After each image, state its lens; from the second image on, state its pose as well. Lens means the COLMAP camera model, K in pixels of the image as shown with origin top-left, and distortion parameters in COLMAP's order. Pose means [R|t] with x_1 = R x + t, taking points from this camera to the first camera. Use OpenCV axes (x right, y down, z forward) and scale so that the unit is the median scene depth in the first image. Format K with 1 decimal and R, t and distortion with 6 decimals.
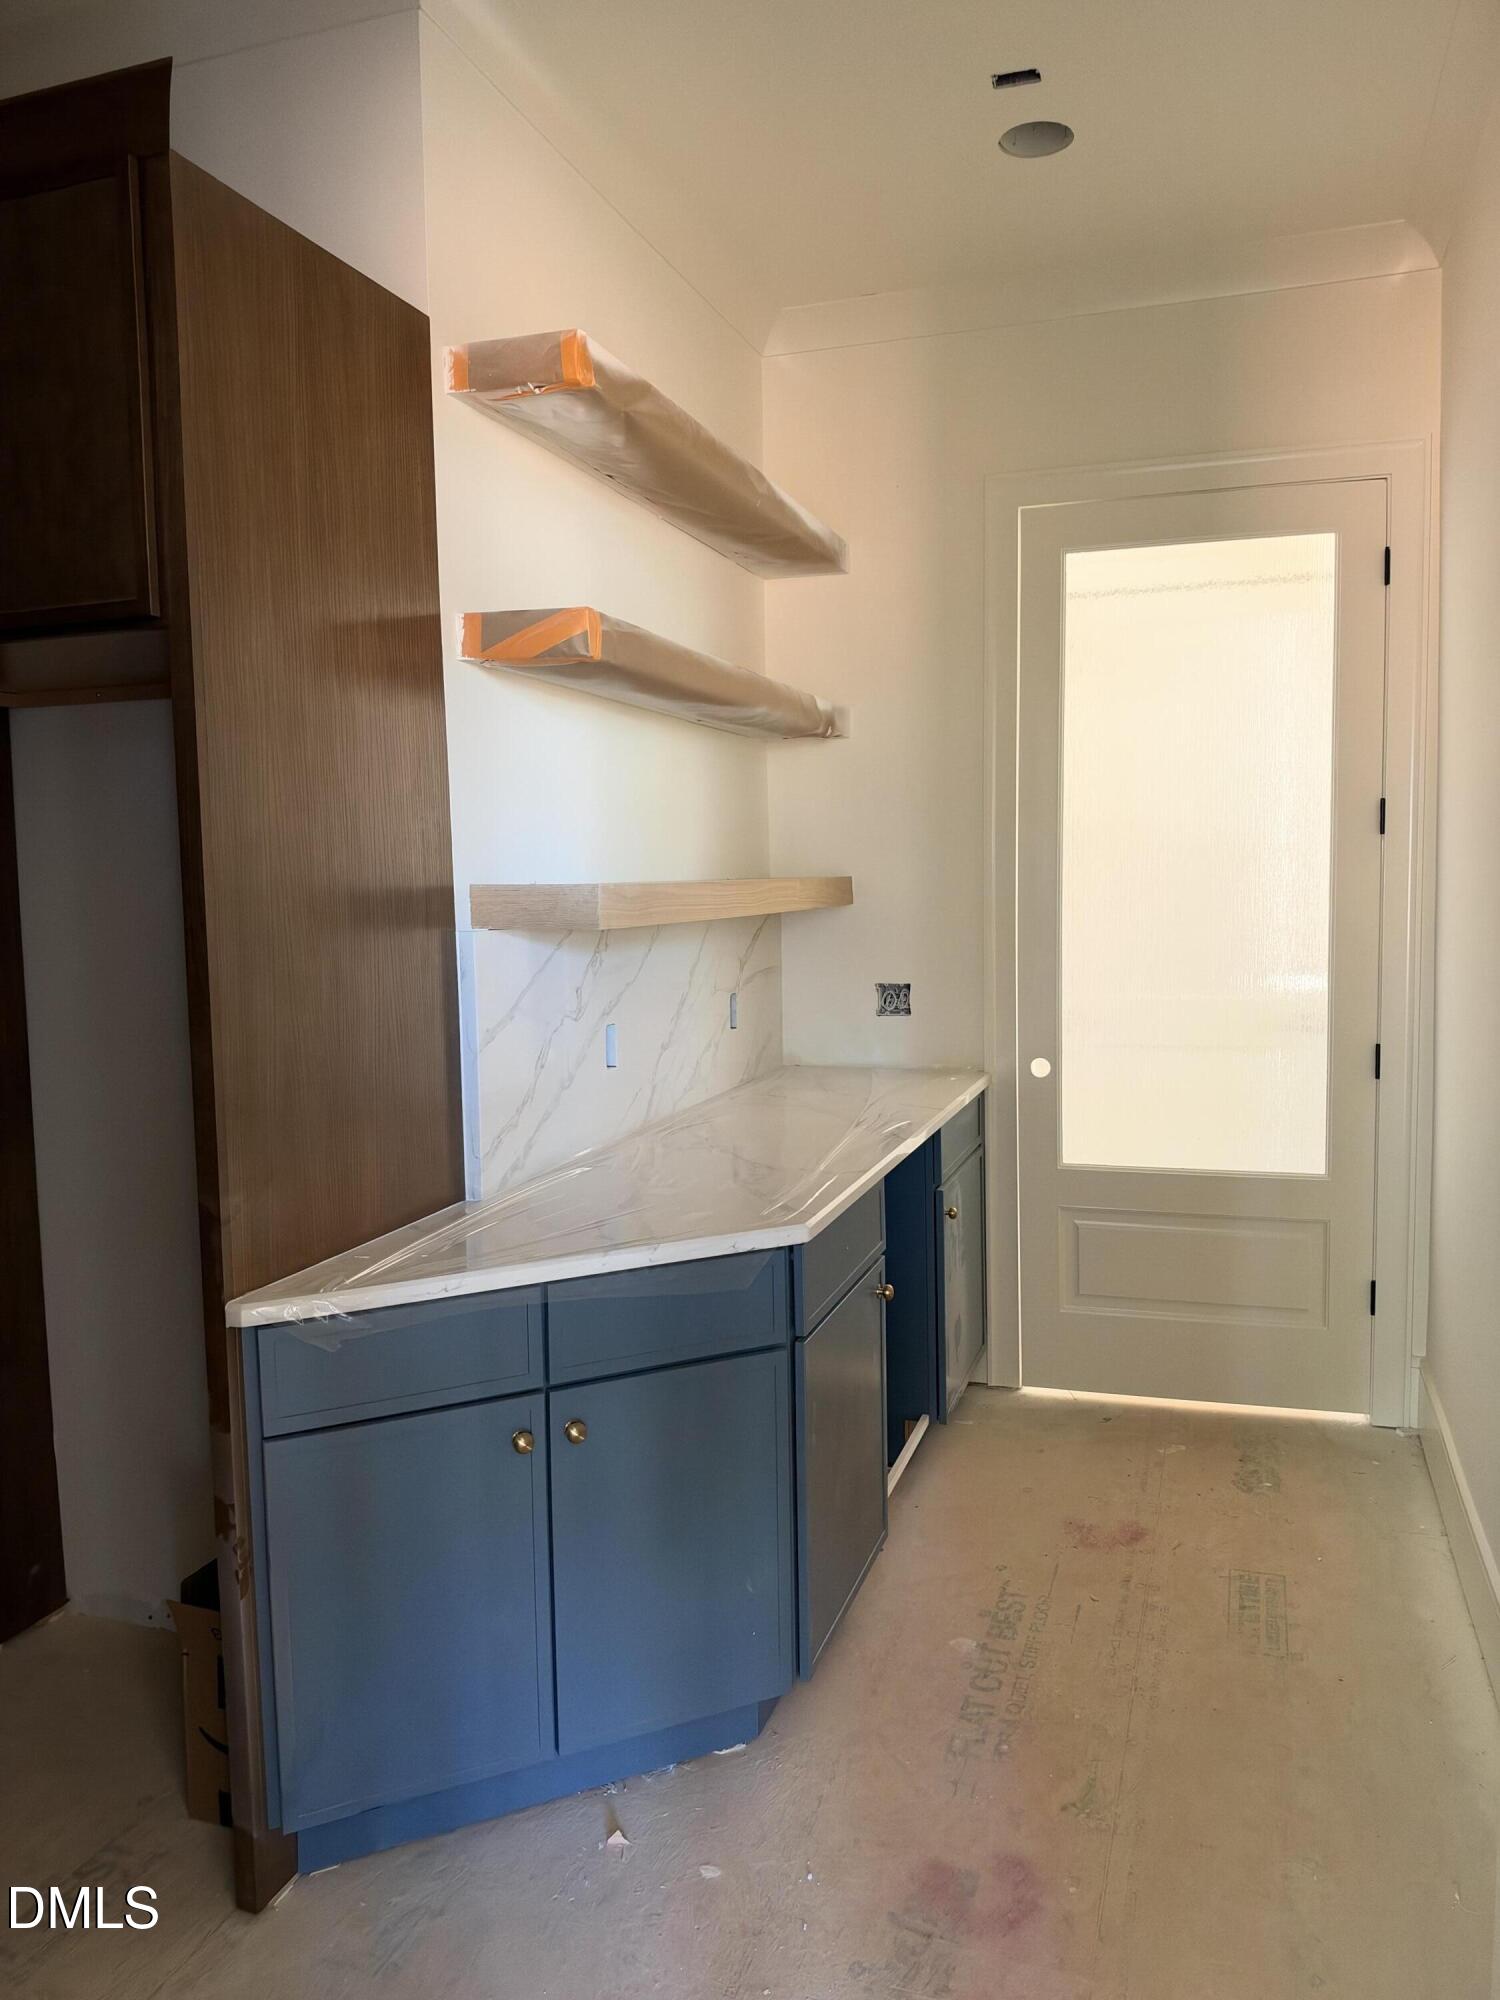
lens RADIAL K [[1449.5, 0, 746.7], [0, 1449.5, 994.3], [0, 0, 1]] dist [0.020600, -0.038952]
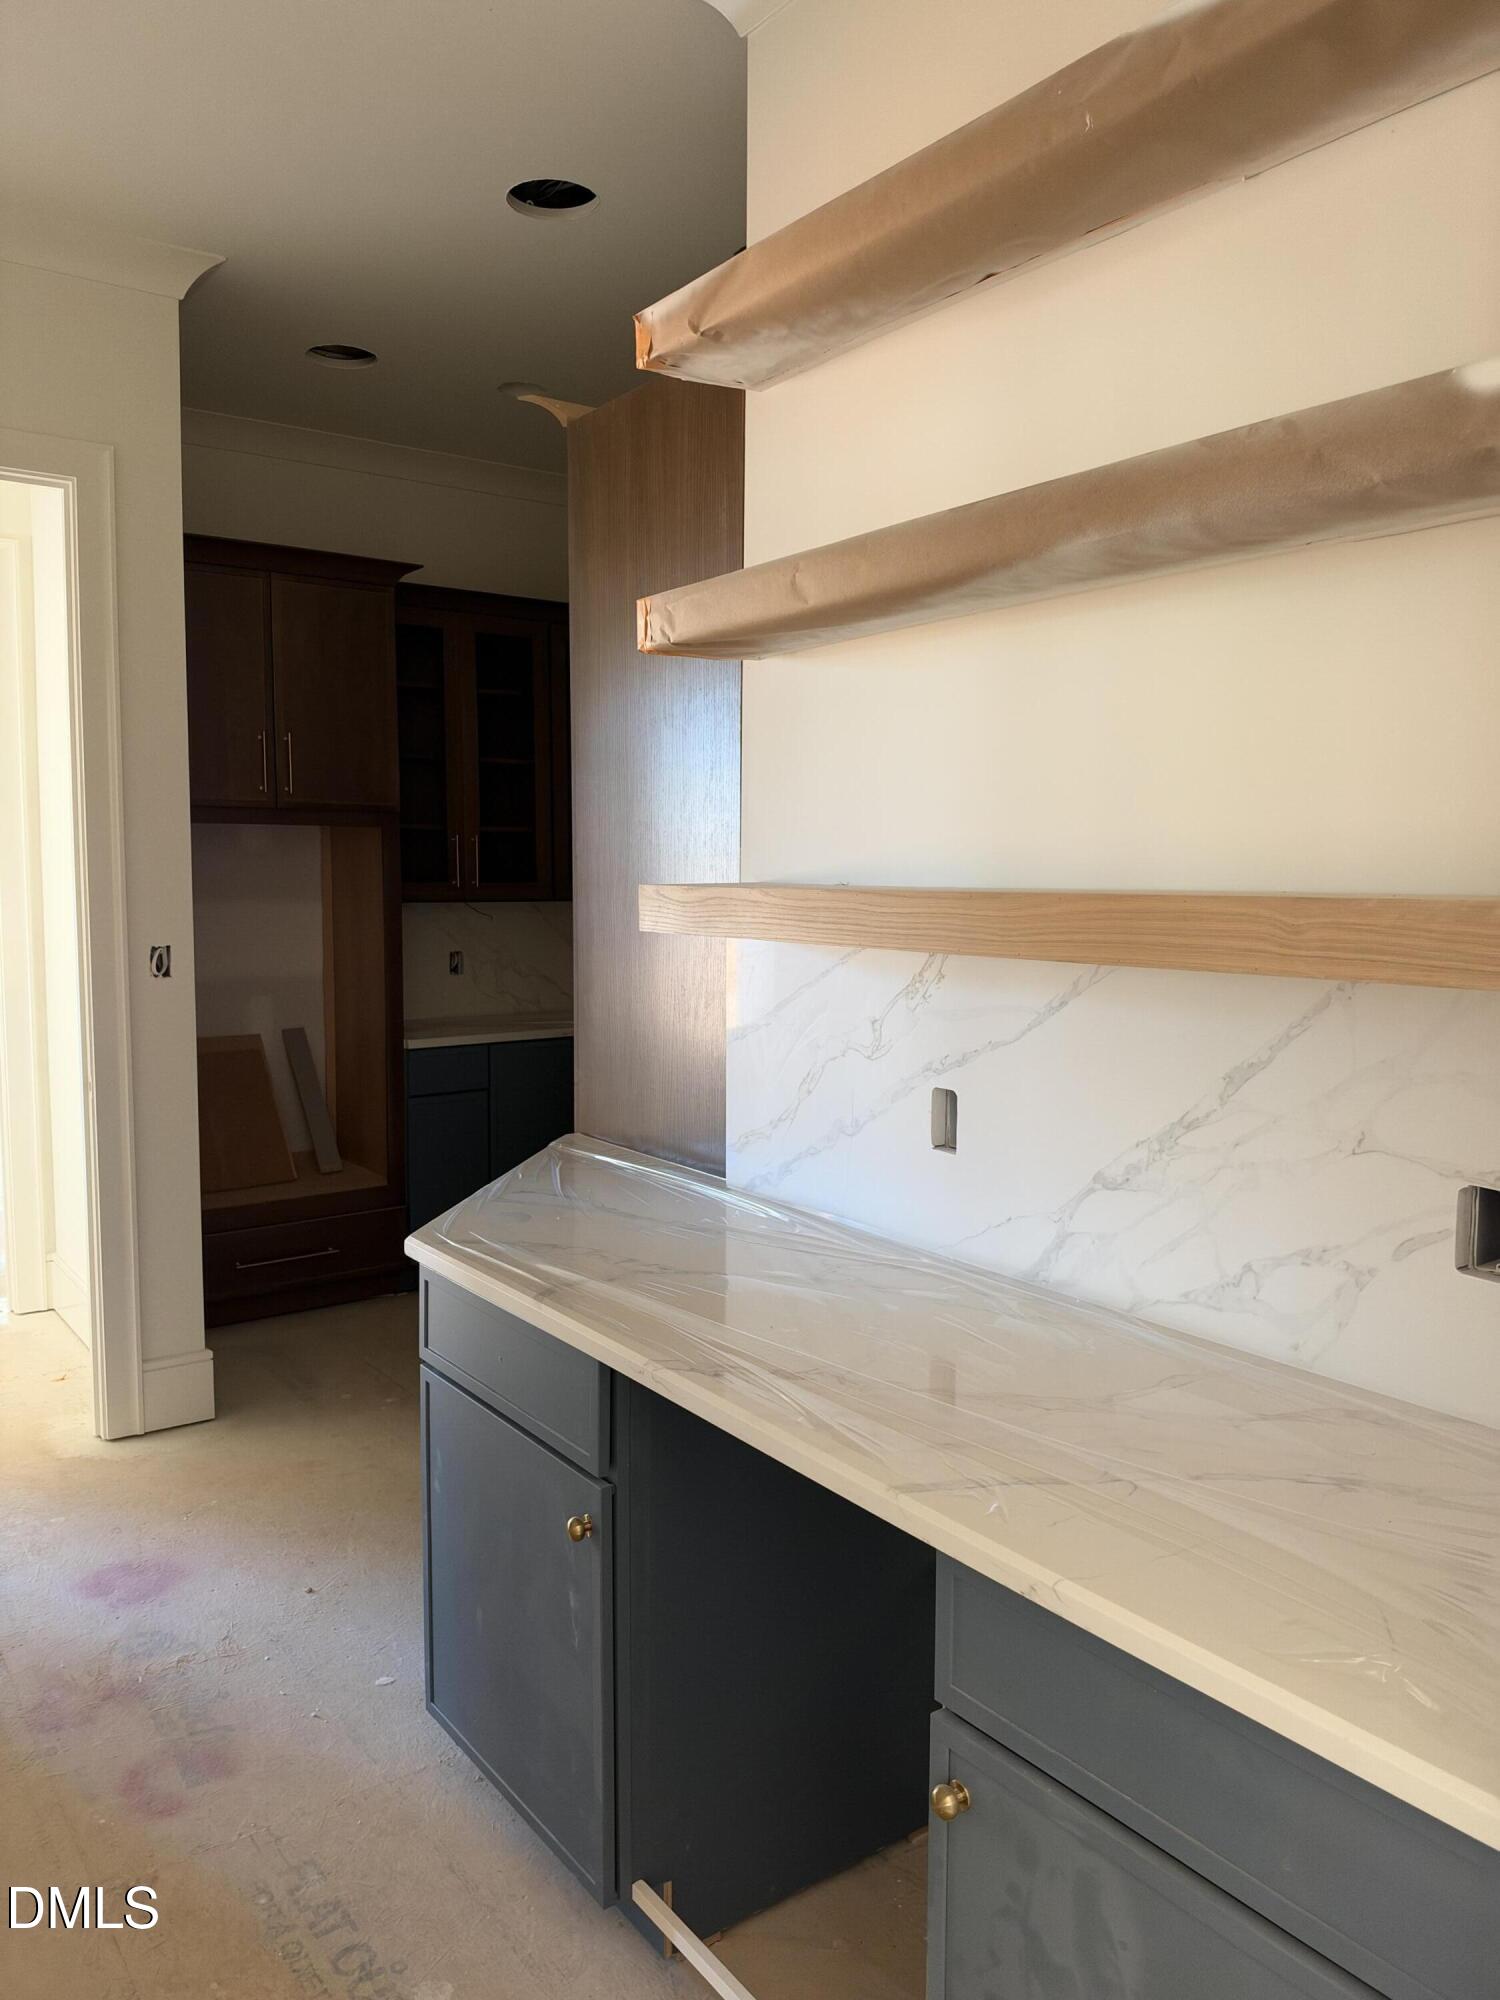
lens RADIAL K [[1449.5, 0, 743.9], [0, 1449.5, 1003.6], [0, 0, 1]] dist [0.020600, -0.038952]
pose [[-0.573375, 0.086147, -0.814752, 0.648206], [-0.068908, 0.985862, 0.152732, -0.146737], [0.816390, 0.143716, -0.559332, 1.591685]]
